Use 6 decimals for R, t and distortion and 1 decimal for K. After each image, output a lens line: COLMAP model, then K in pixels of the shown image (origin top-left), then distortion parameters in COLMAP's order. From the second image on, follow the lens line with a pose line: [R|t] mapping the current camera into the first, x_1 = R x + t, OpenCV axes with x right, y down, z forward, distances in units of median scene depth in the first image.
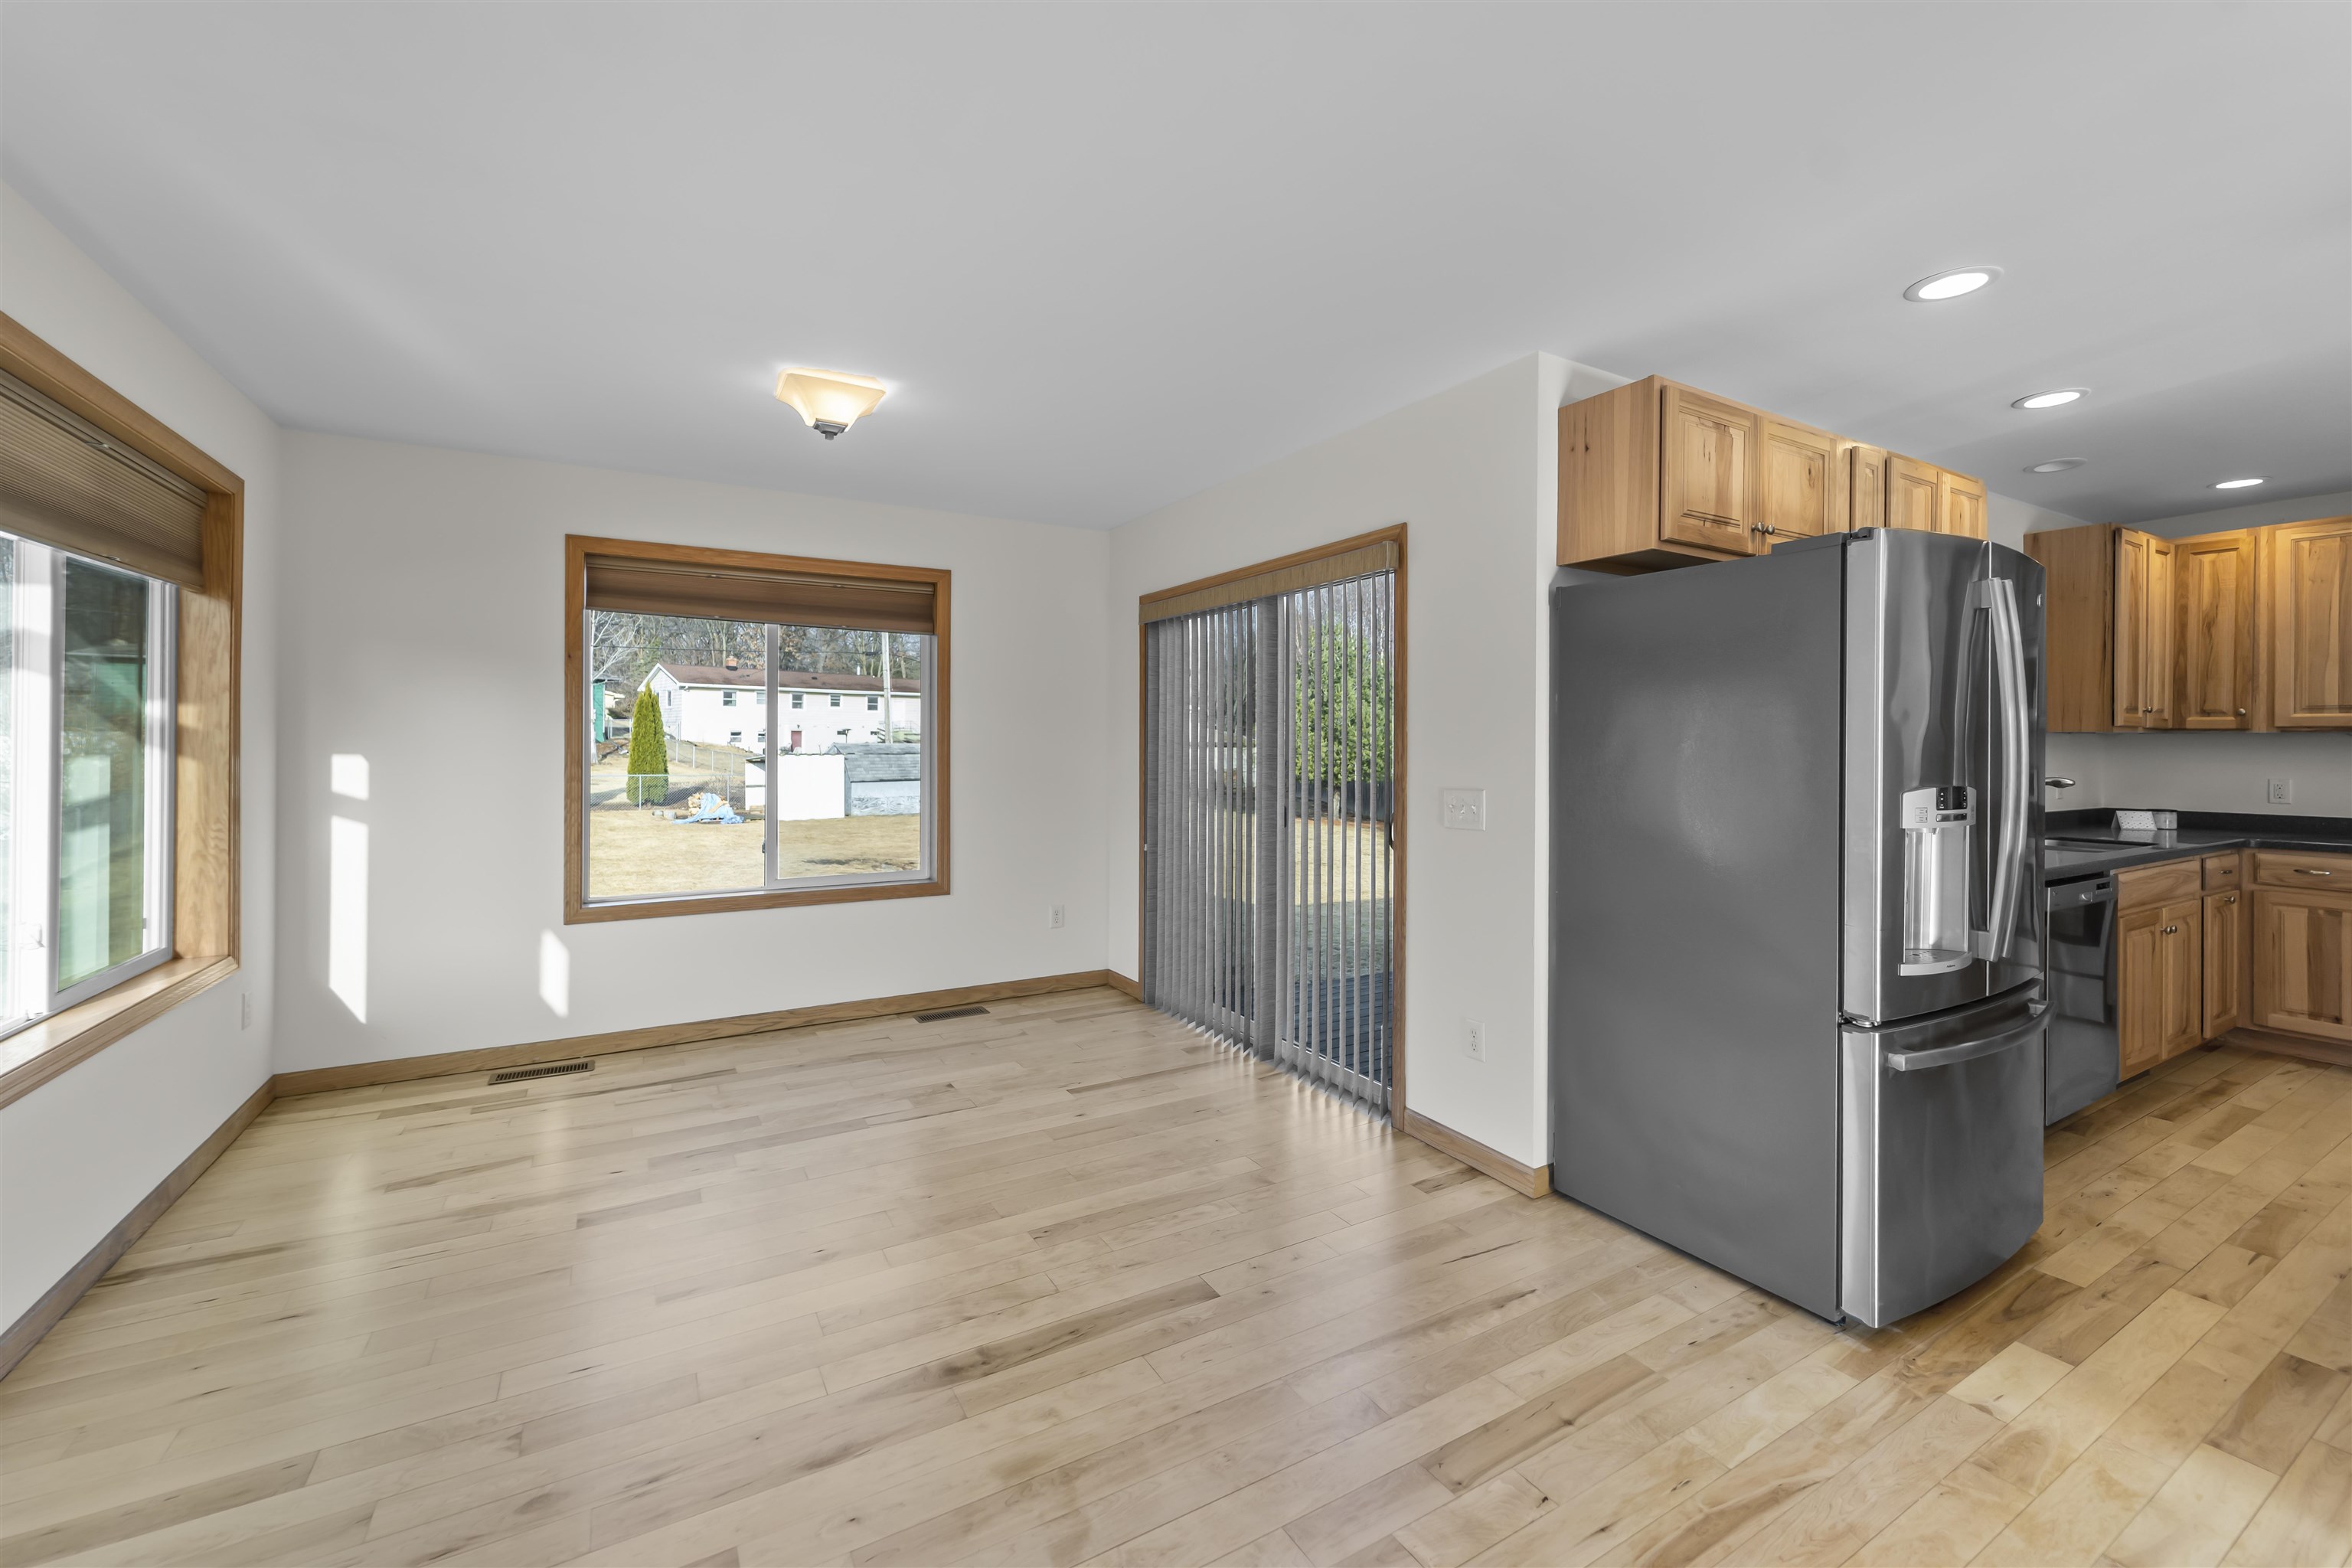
lens RADIAL K [[949.8, 0, 1157.0], [0, 949.8, 736.9], [0, 0, 1]] dist [0.004198, -0.001727]
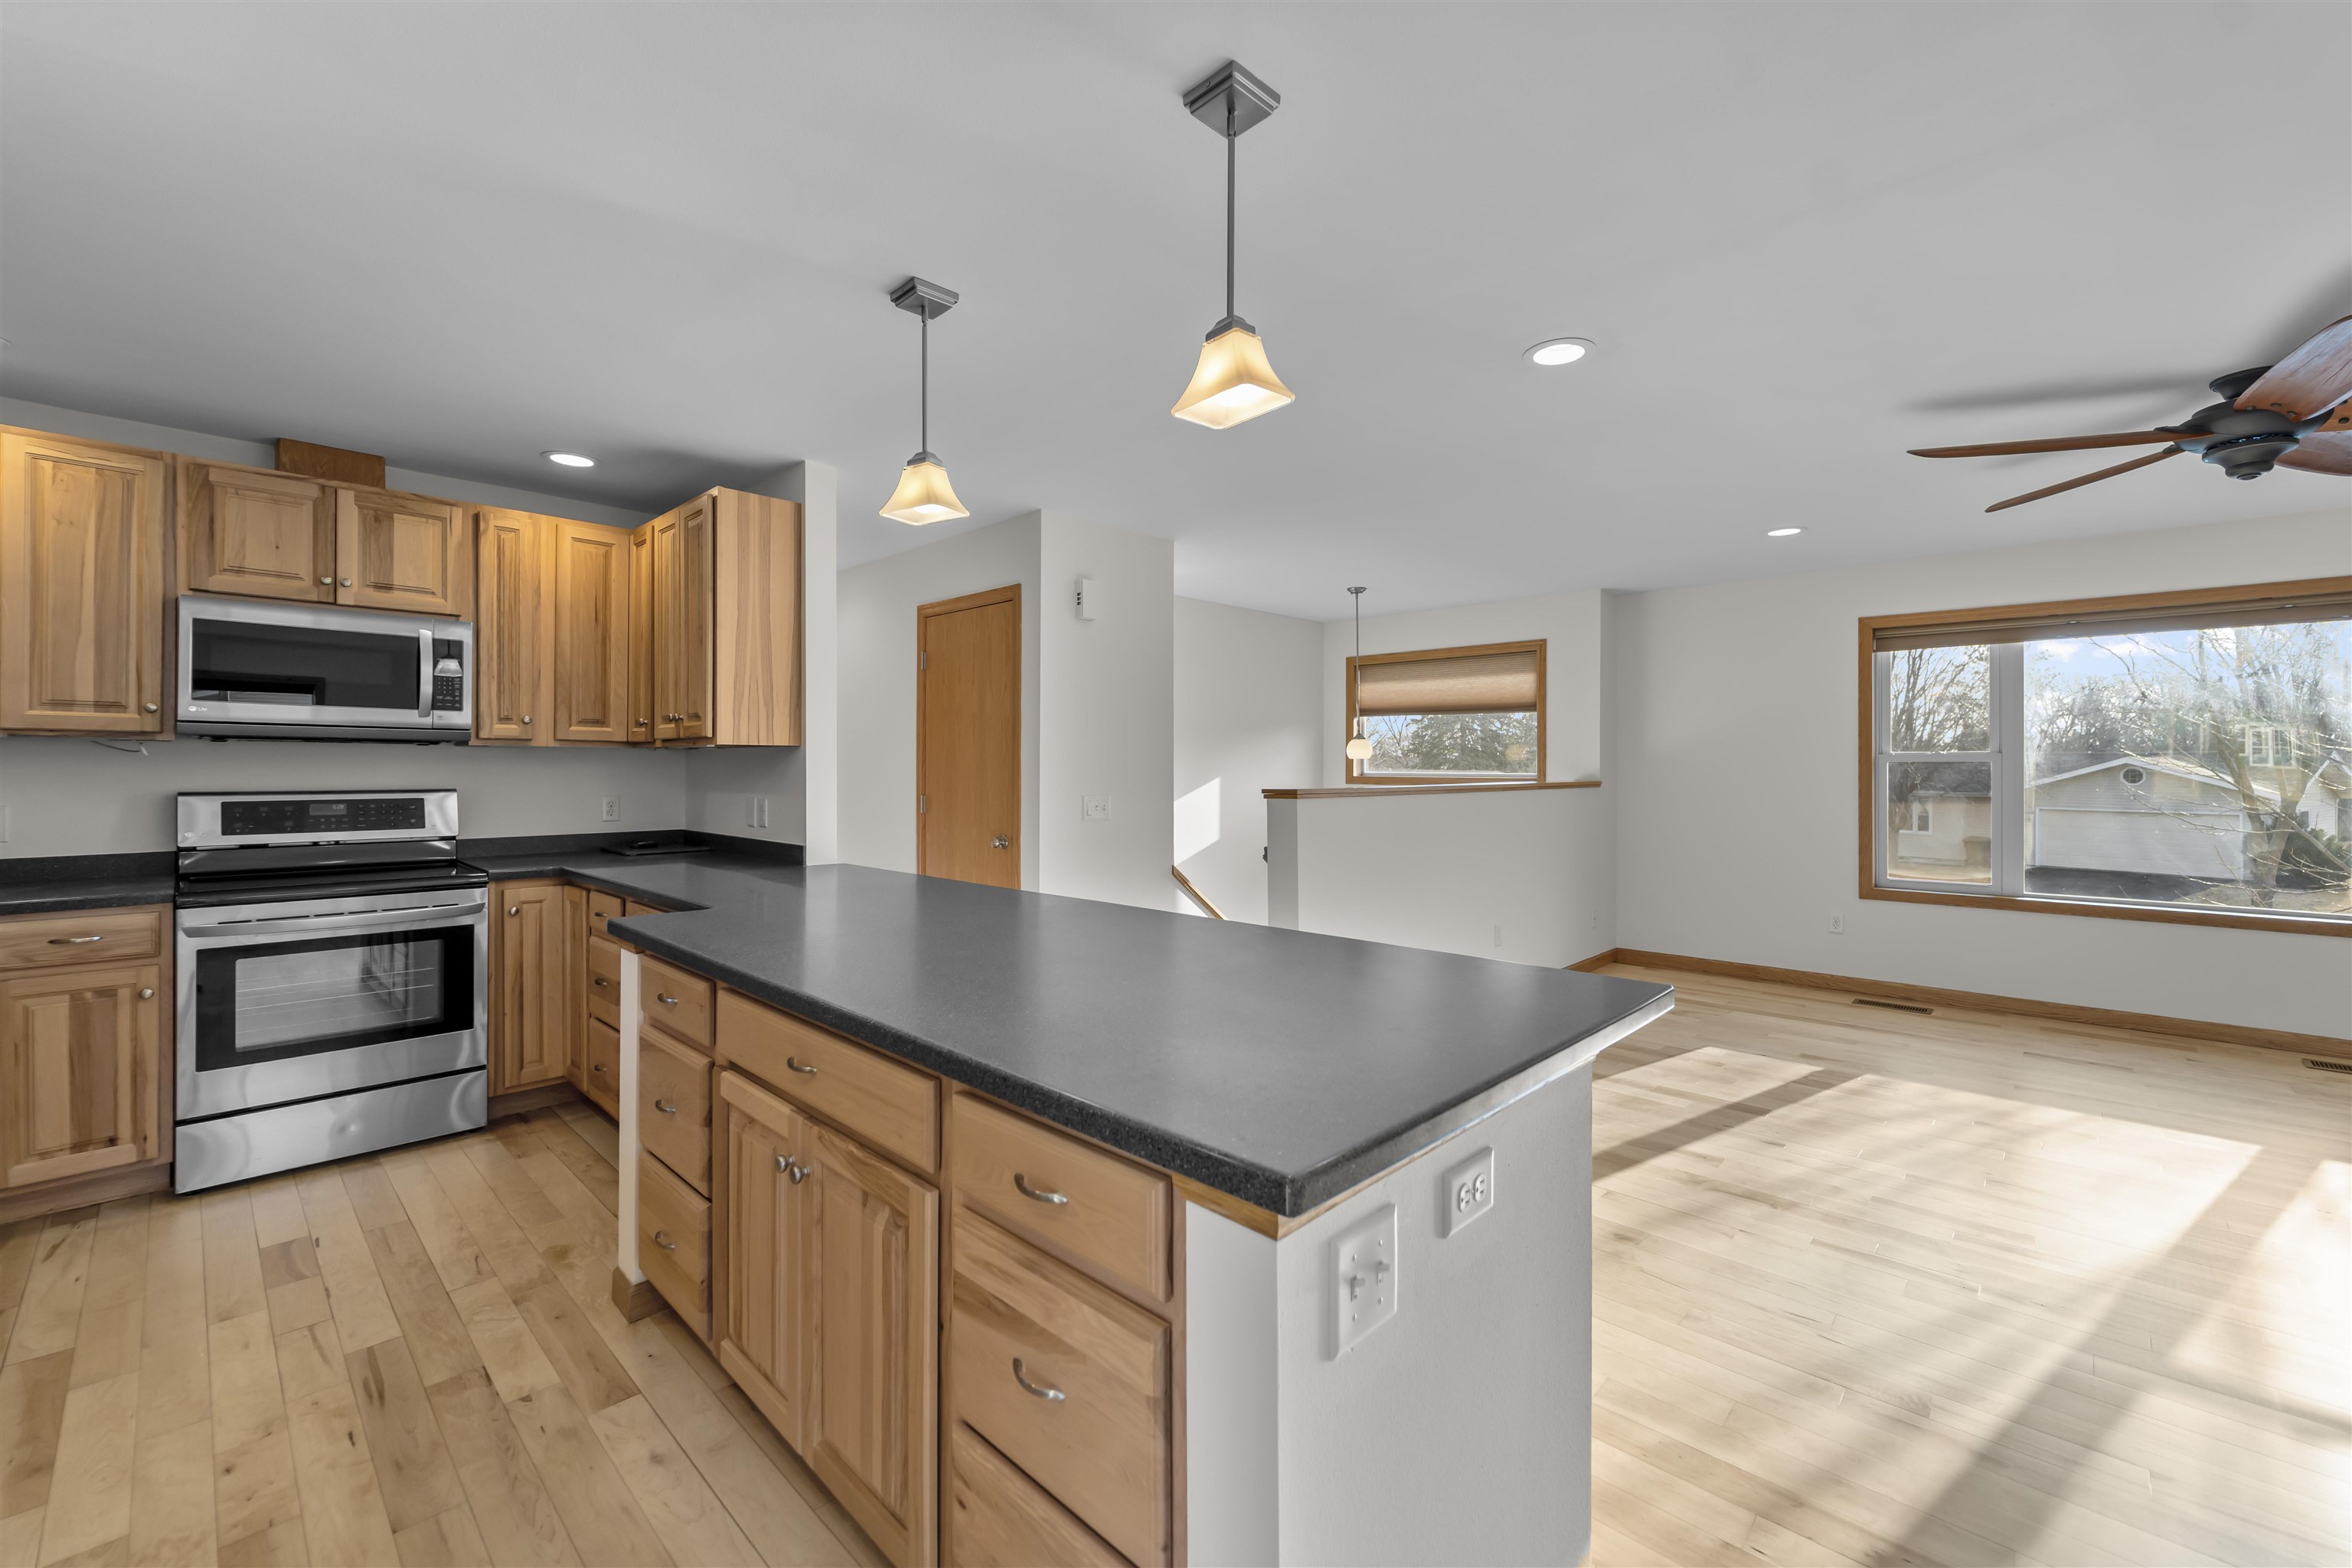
lens RADIAL K [[949.8, 0, 1206.5], [0, 949.8, 767.4], [0, 0, 1]] dist [0.004198, -0.001727]
pose [[-0.296511, -0.007769, 0.954998, 0.276038], [-0.009917, 0.999938, 0.005055, 0.004495], [-0.954978, -0.007972, -0.296570, 0.373302]]
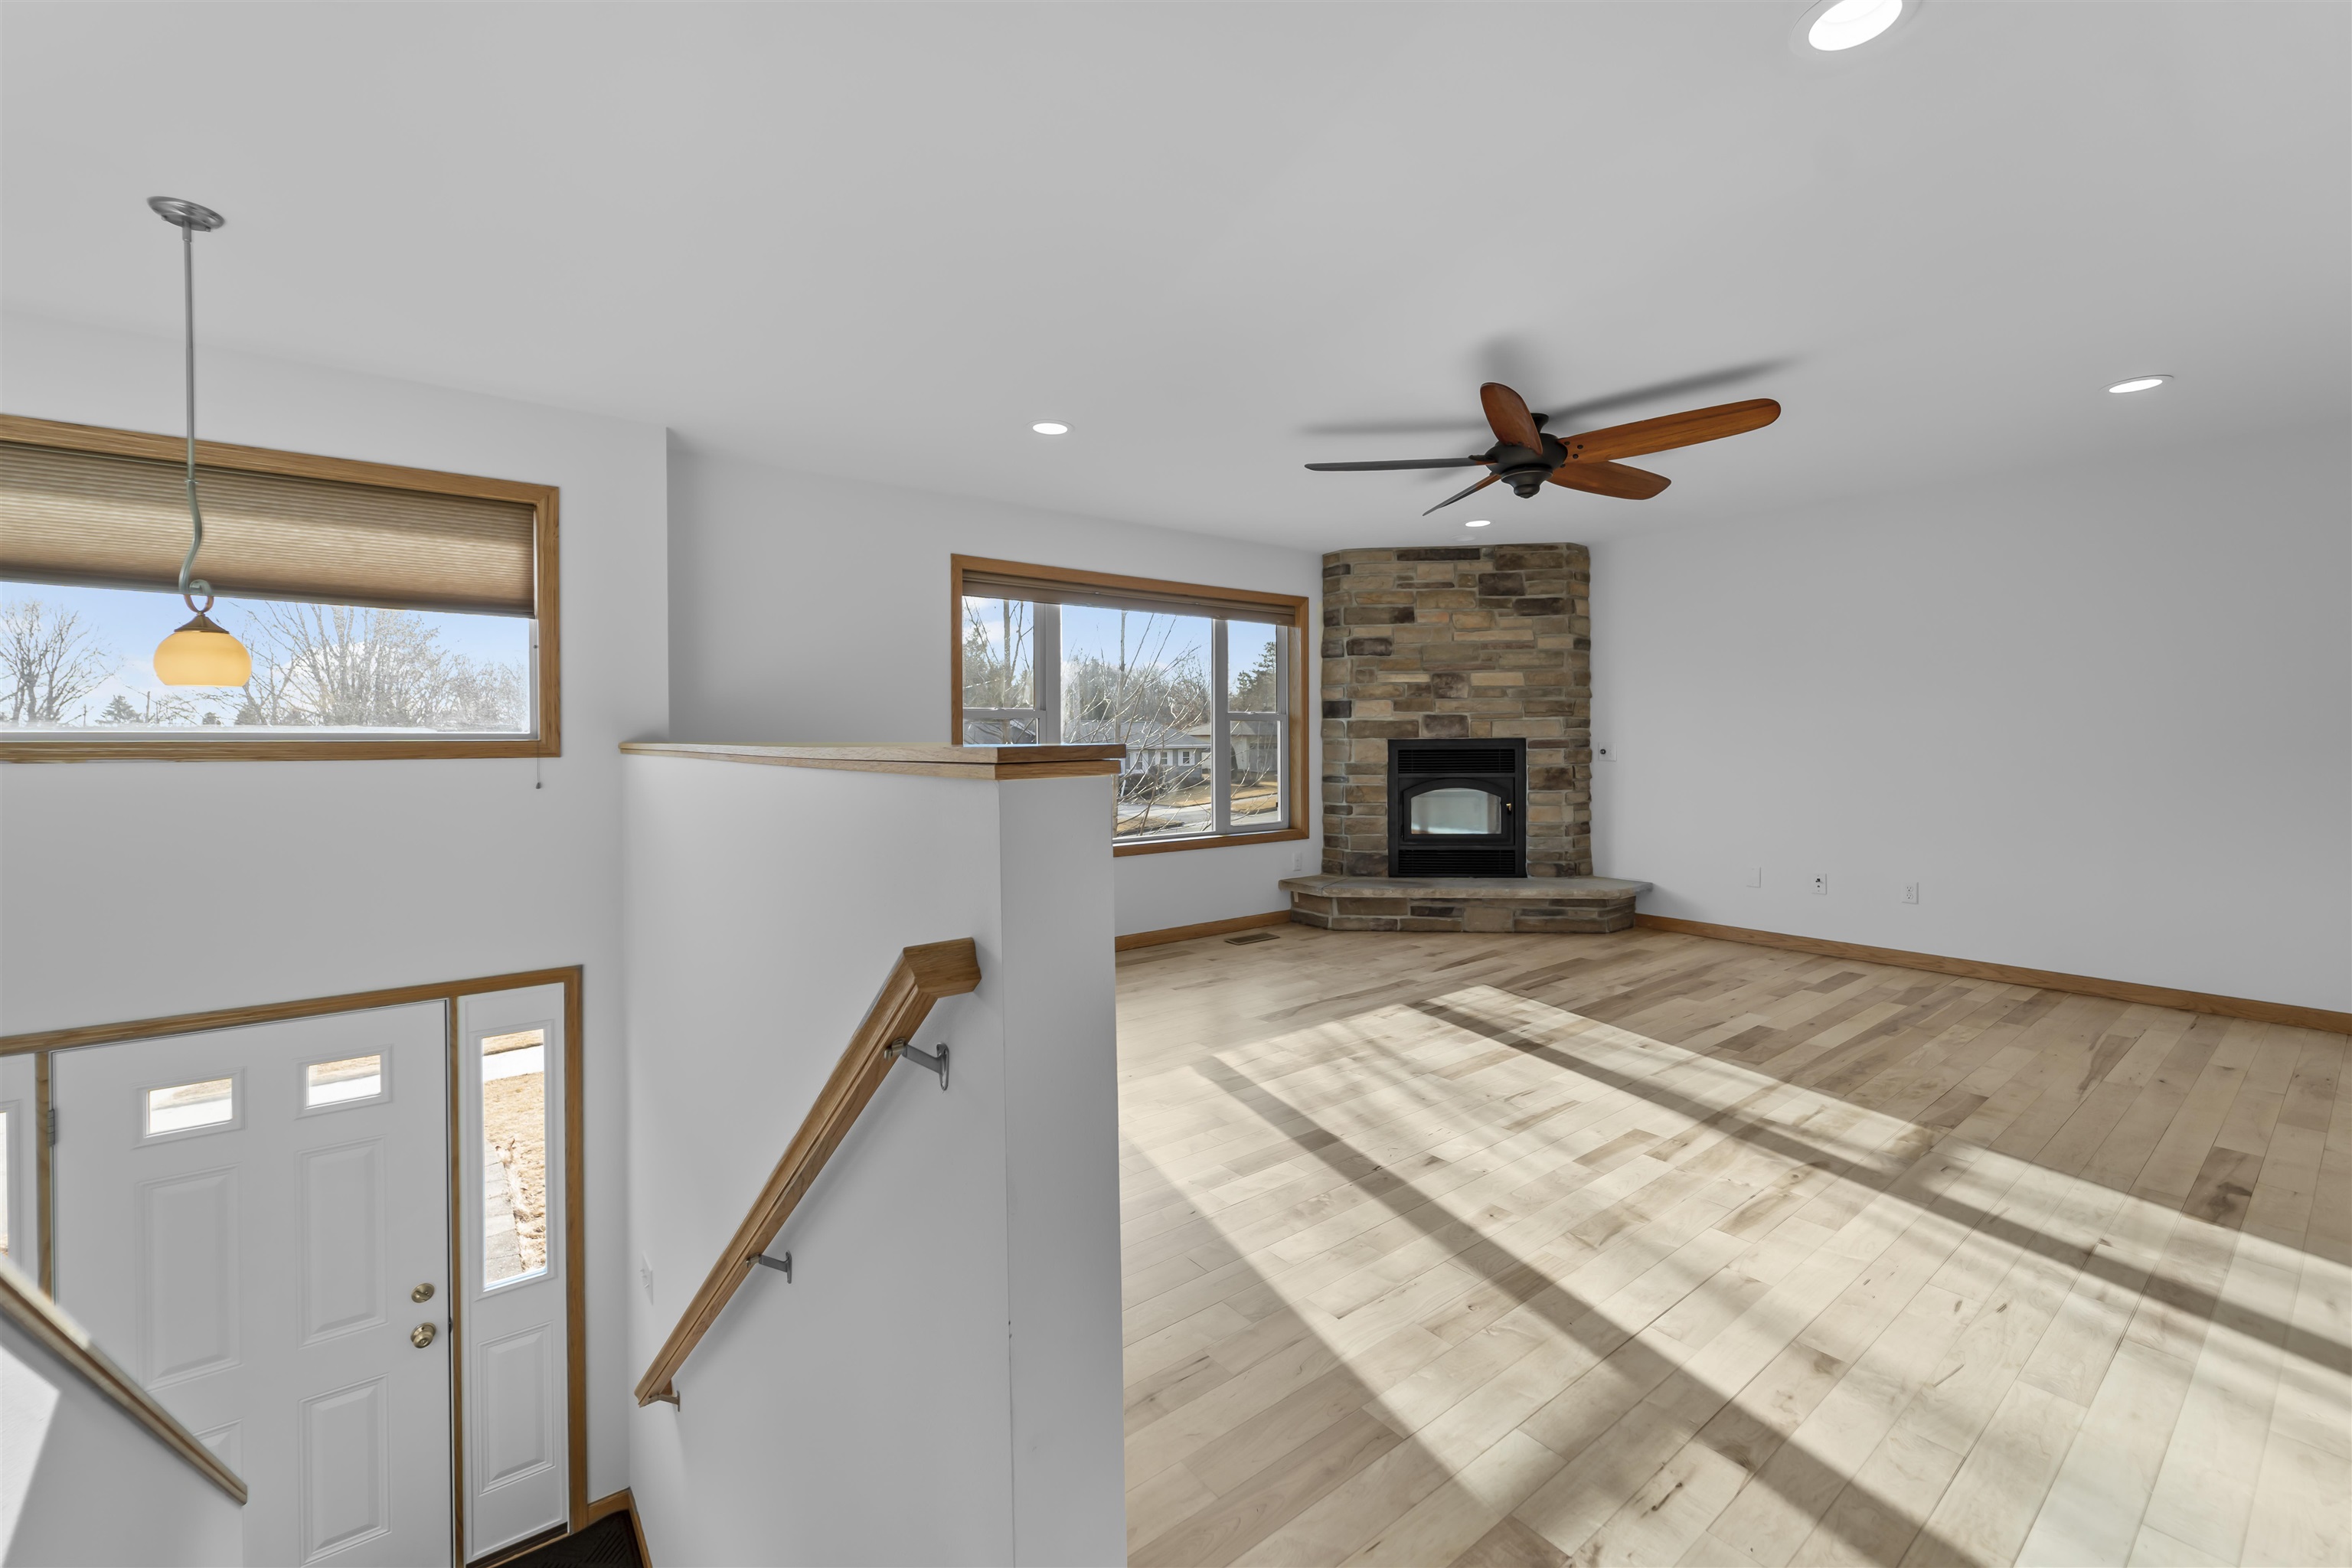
lens RADIAL K [[949.8, 0, 1192.9], [0, 949.8, 753.9], [0, 0, 1]] dist [0.004198, -0.001727]
pose [[-0.989766, 0.002687, -0.142678, 1.102101], [0.001531, 0.999965, 0.008214, 0.028495], [0.142695, 0.007912, -0.989735, 0.313978]]
